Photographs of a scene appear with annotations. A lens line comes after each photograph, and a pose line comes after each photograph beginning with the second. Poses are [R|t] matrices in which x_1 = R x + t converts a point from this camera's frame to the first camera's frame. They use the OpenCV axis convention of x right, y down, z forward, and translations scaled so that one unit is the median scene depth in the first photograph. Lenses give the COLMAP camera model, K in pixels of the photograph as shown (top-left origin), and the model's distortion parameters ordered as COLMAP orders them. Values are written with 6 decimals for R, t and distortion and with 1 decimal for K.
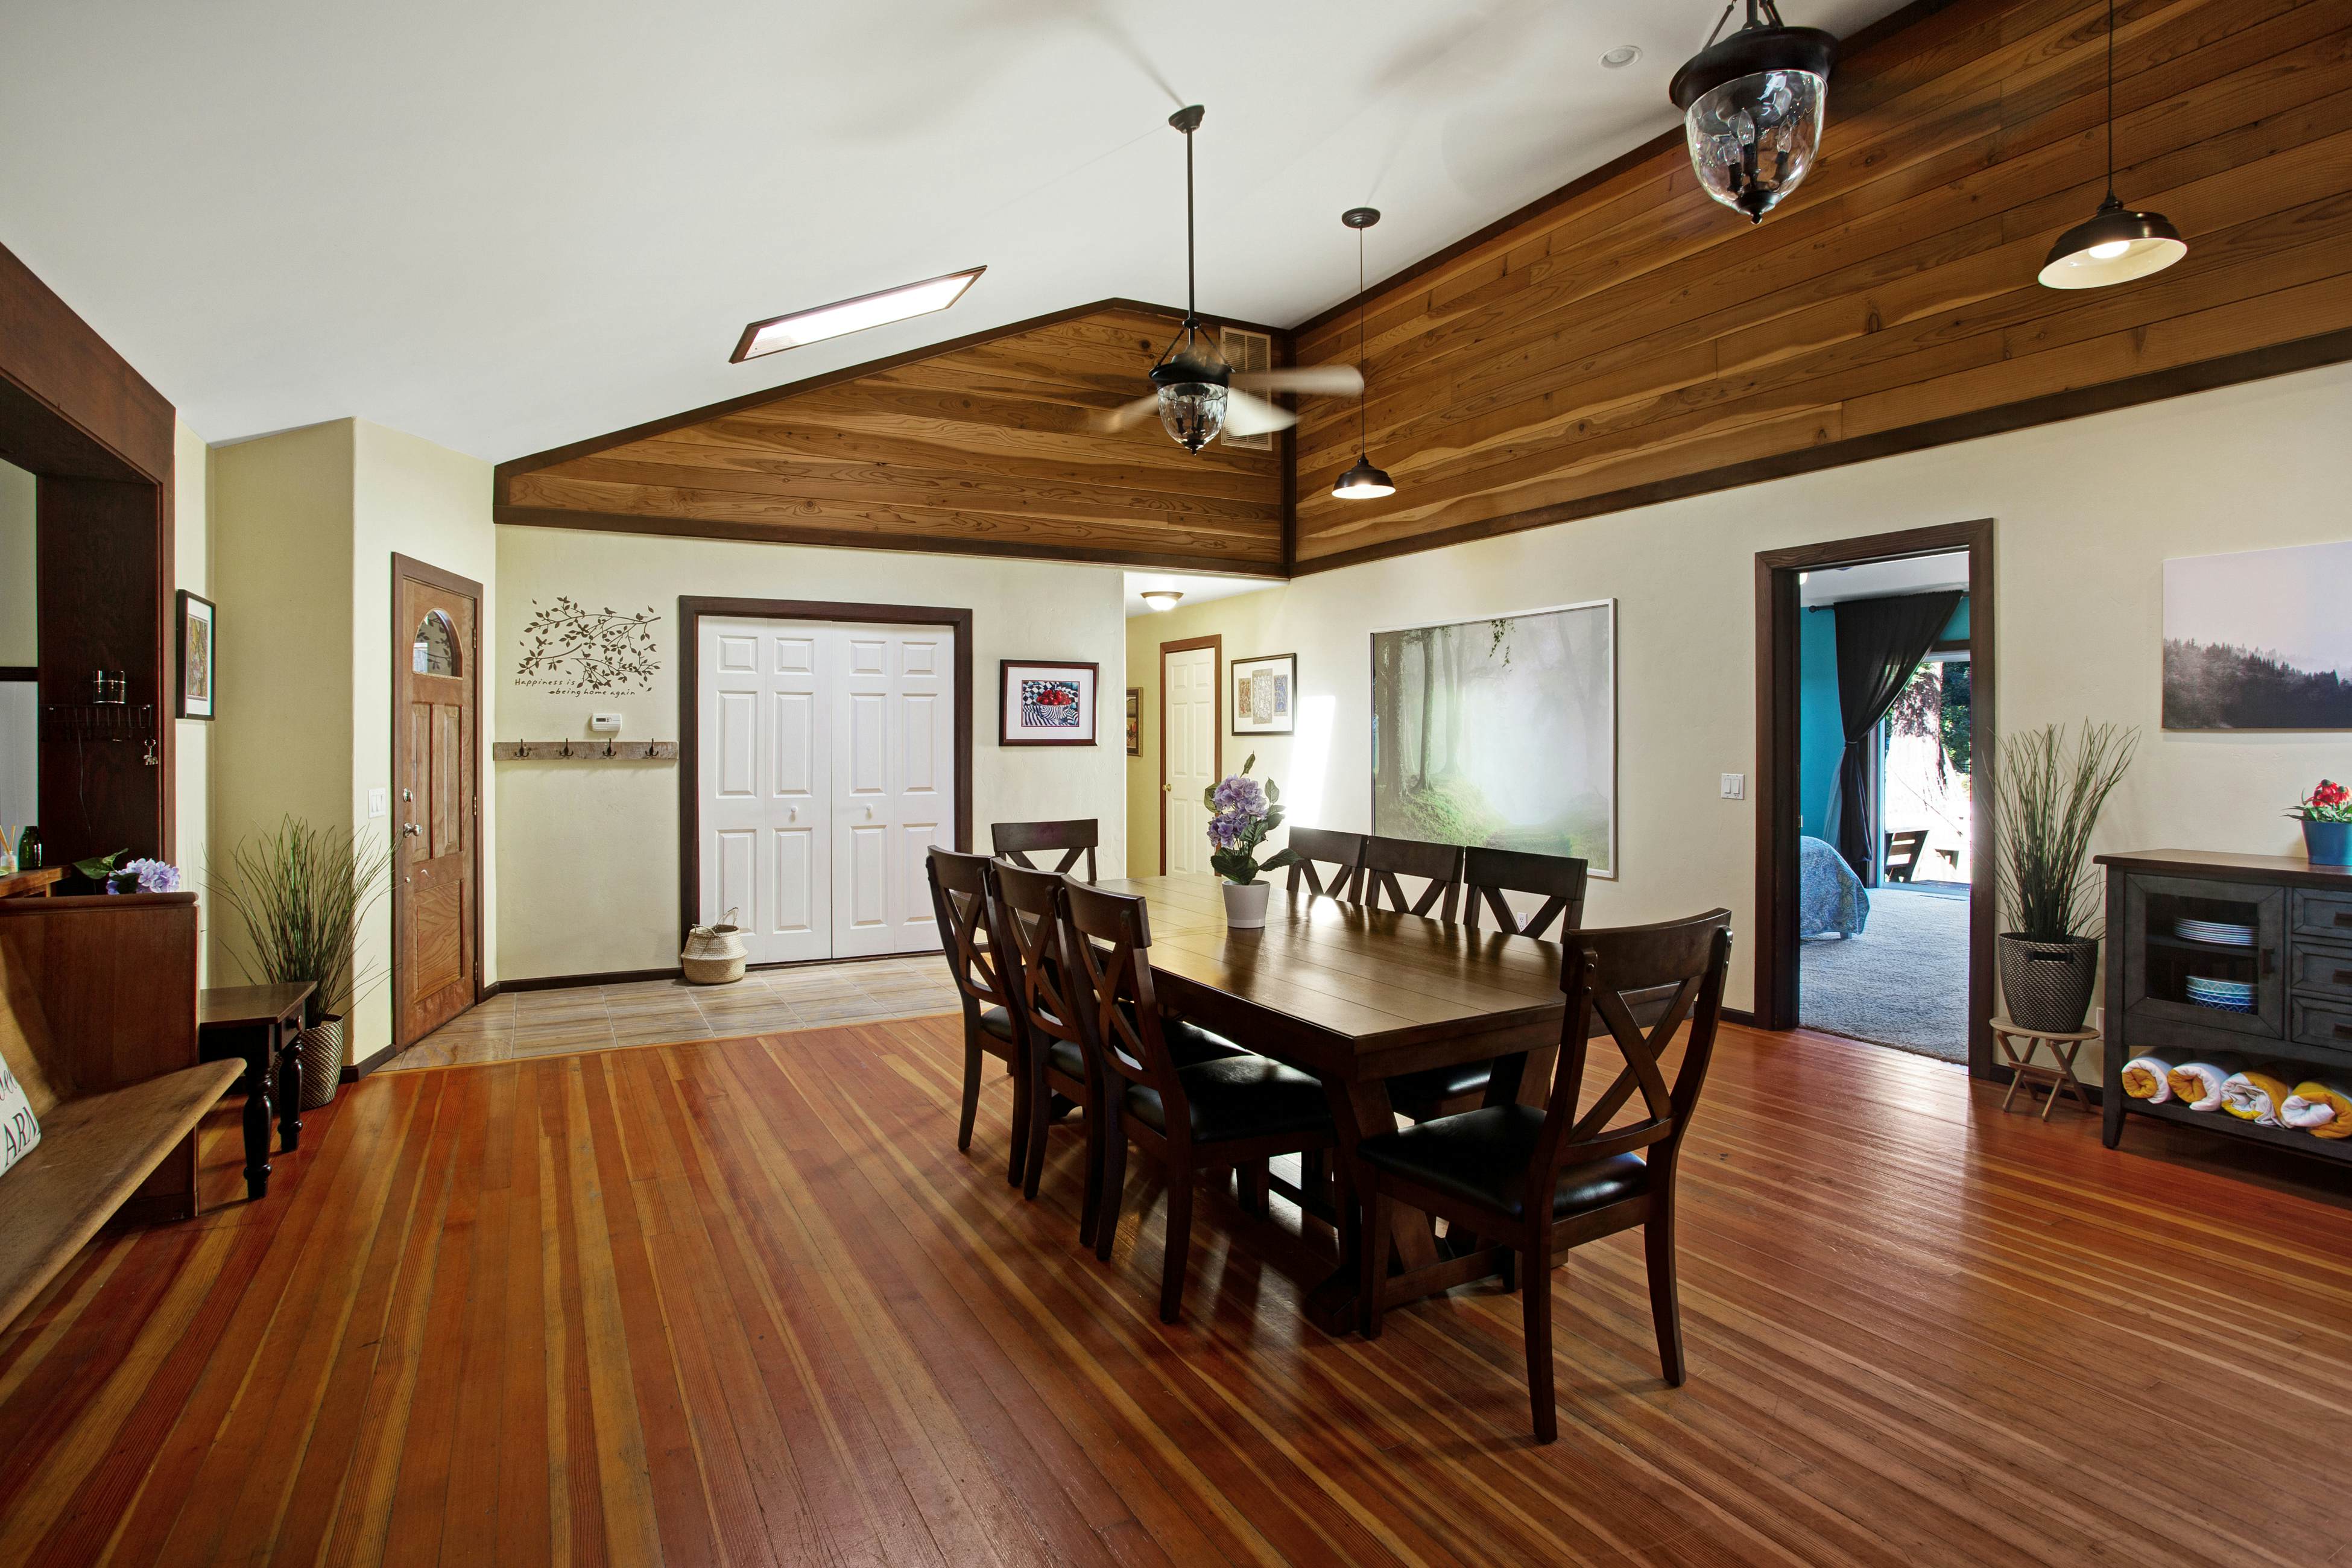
lens RADIAL K [[1177.1, 0, 1177.9], [0, 1177.1, 742.4], [0, 0, 1]] dist [-0.051058, 0.024665]
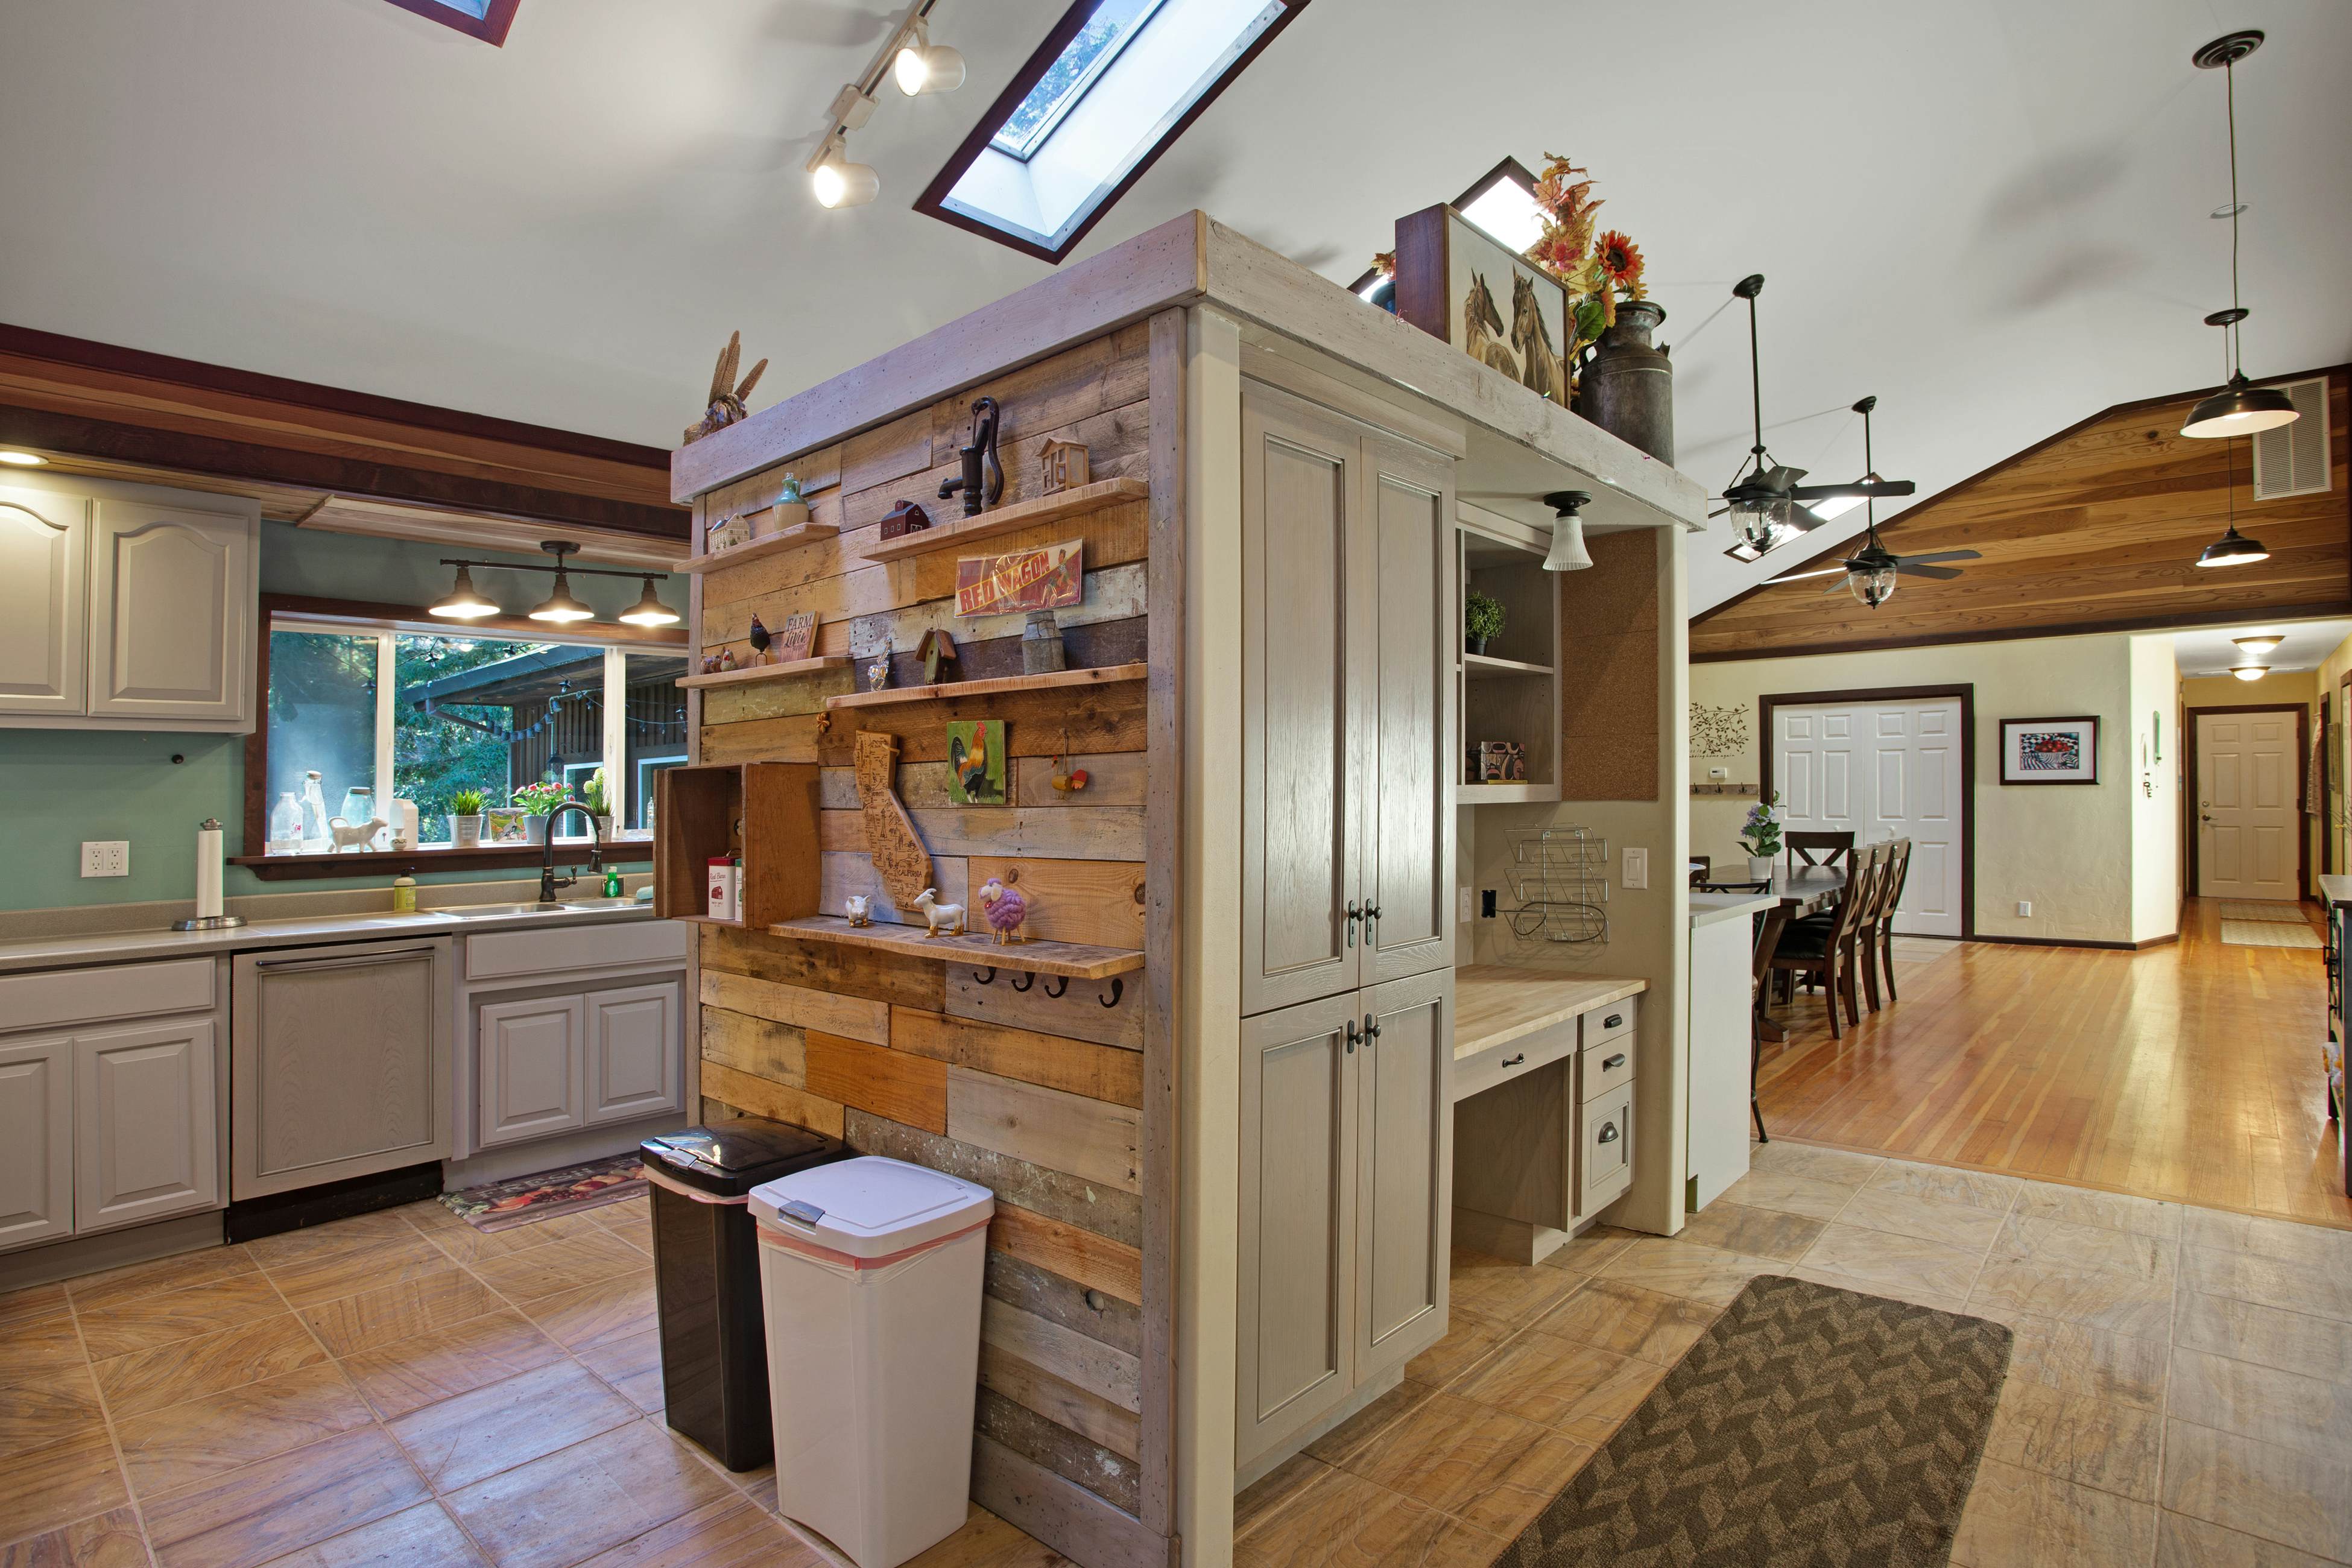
lens RADIAL K [[1123.1, 0, 1176.0], [0, 1123.1, 784.0], [0, 0, 1]] dist [-0.000119, -0.000052]
pose [[0.345048, -0.010028, -0.938531, 0.796206], [-0.000140, 0.999942, -0.010736, 0.017242], [0.938585, 0.003836, 0.345027, -0.329231]]
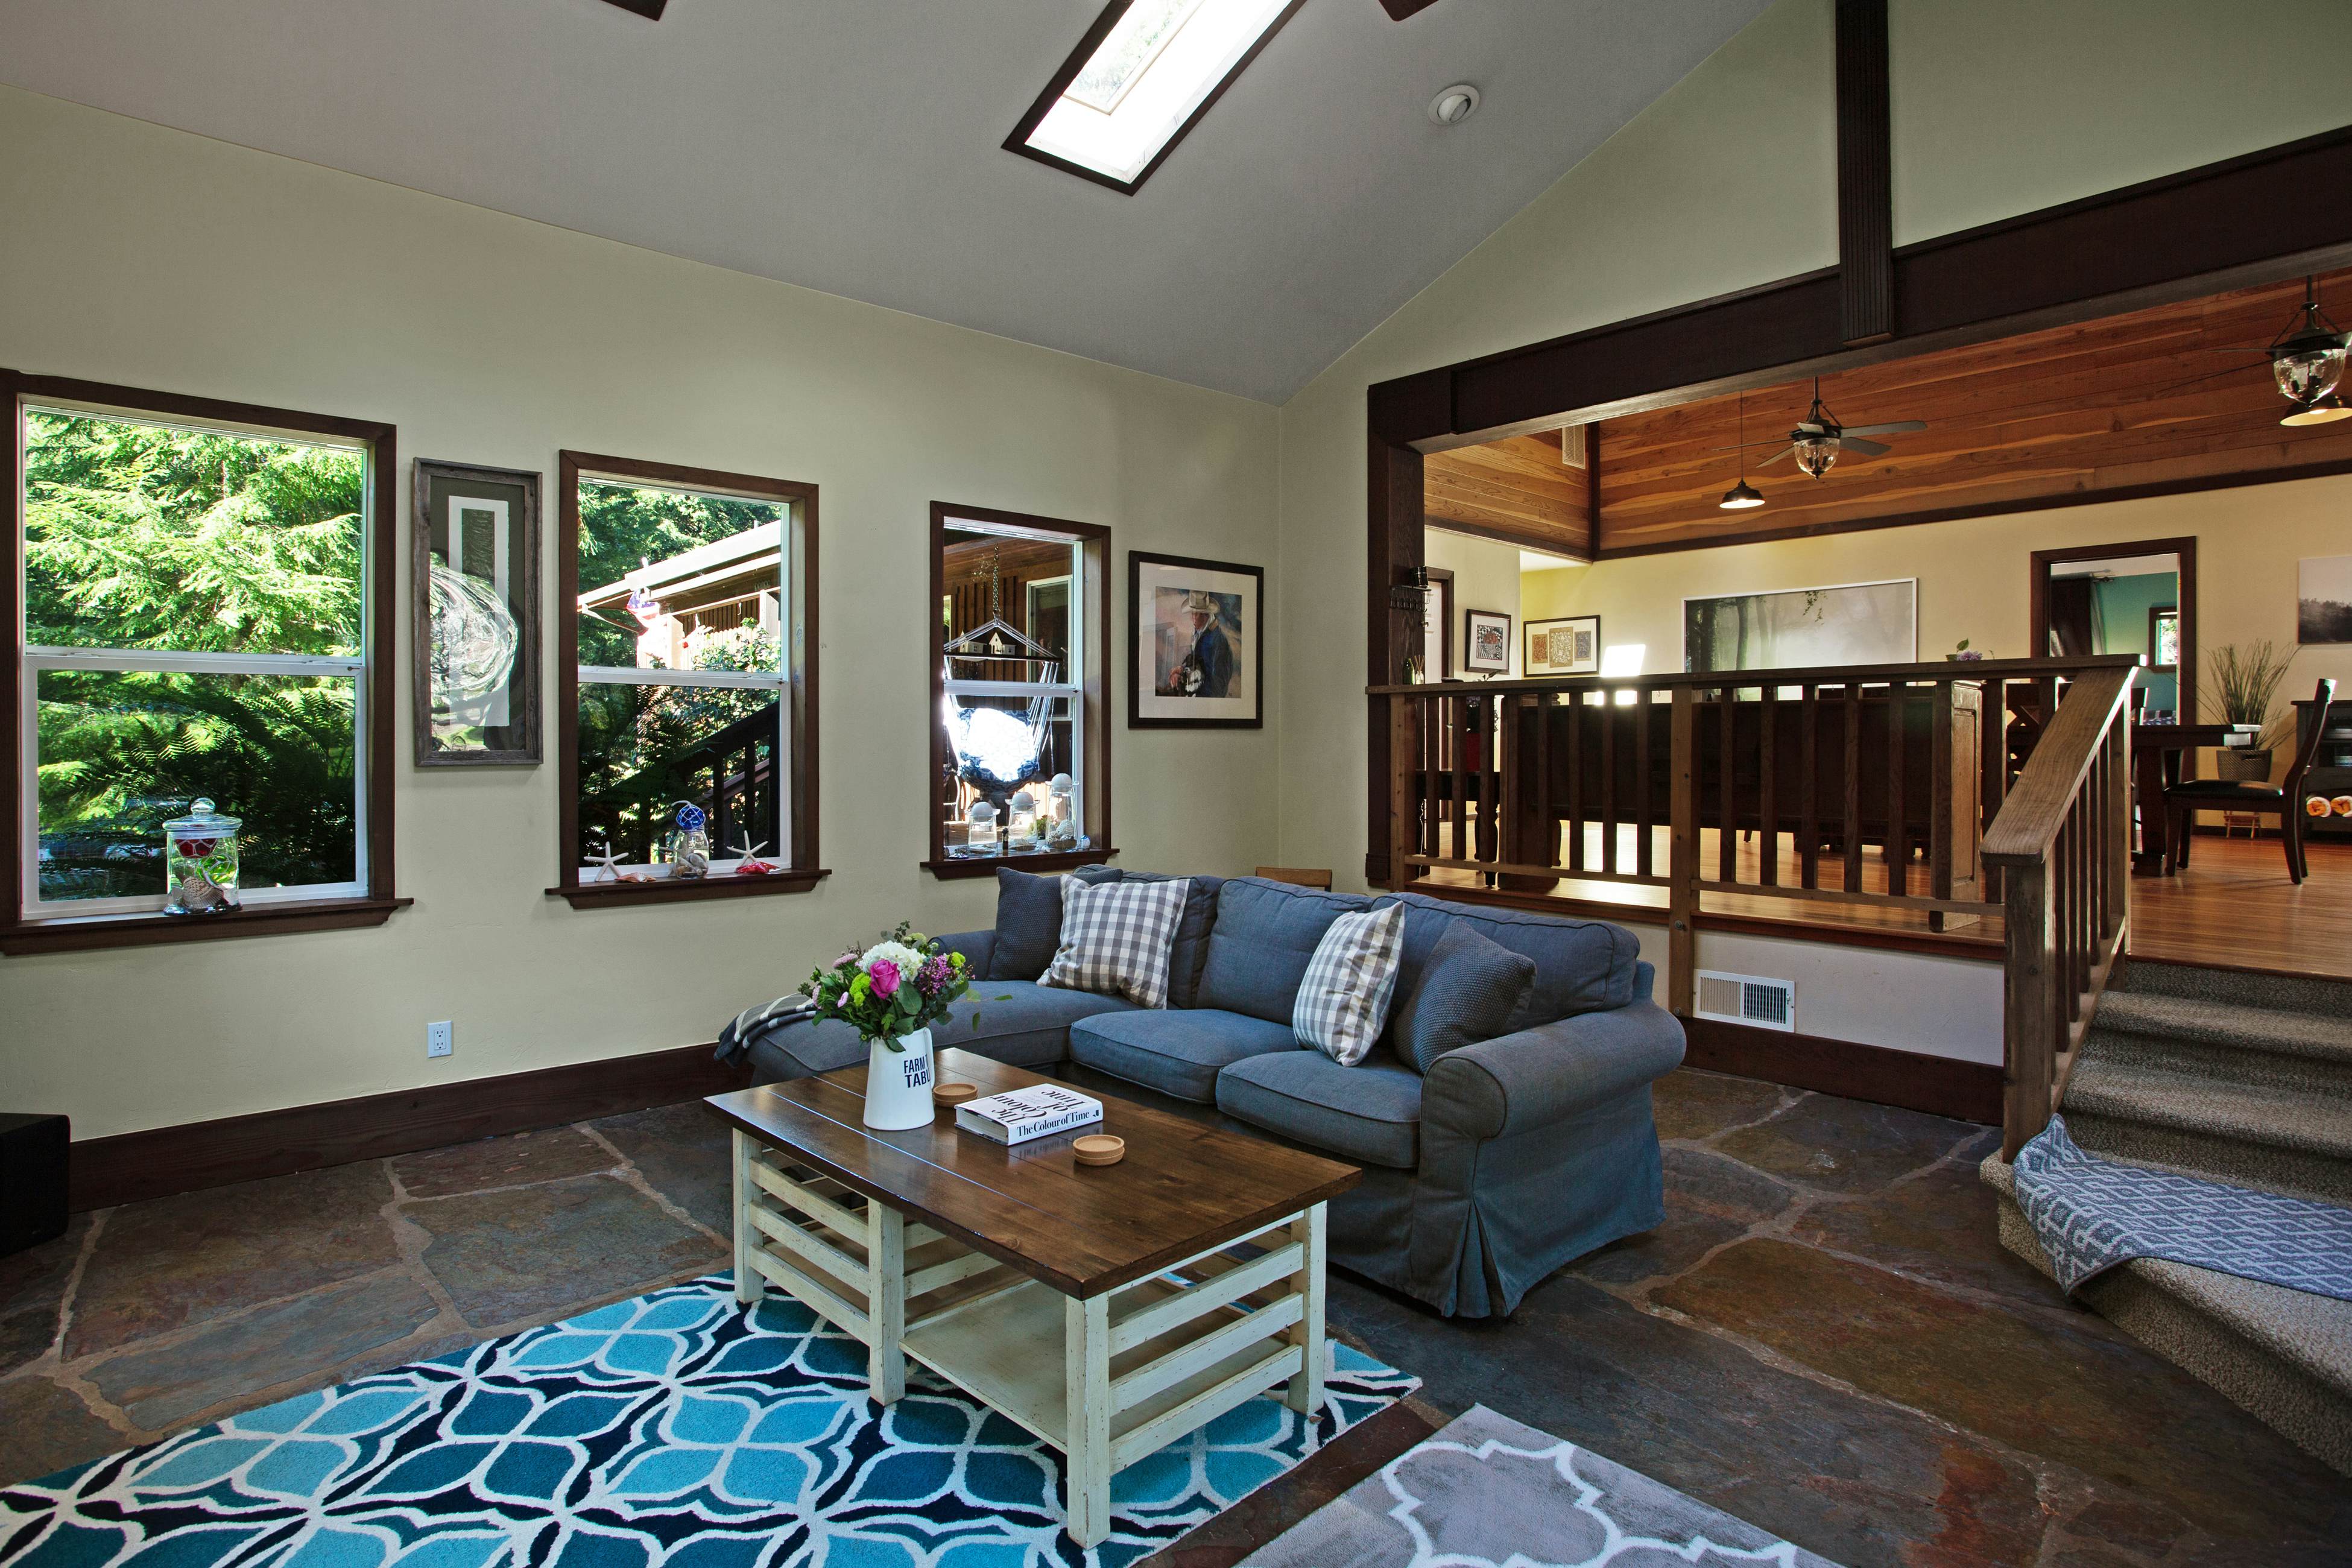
lens RADIAL K [[1177.1, 0, 1177.9], [0, 1177.1, 742.4], [0, 0, 1]] dist [-0.051058, 0.024665]
pose [[0.973644, 0.006012, 0.227993, -0.893139], [-0.004962, 0.999974, -0.005177, 0.107564], [-0.228019, 0.003909, 0.973649, -0.299811]]
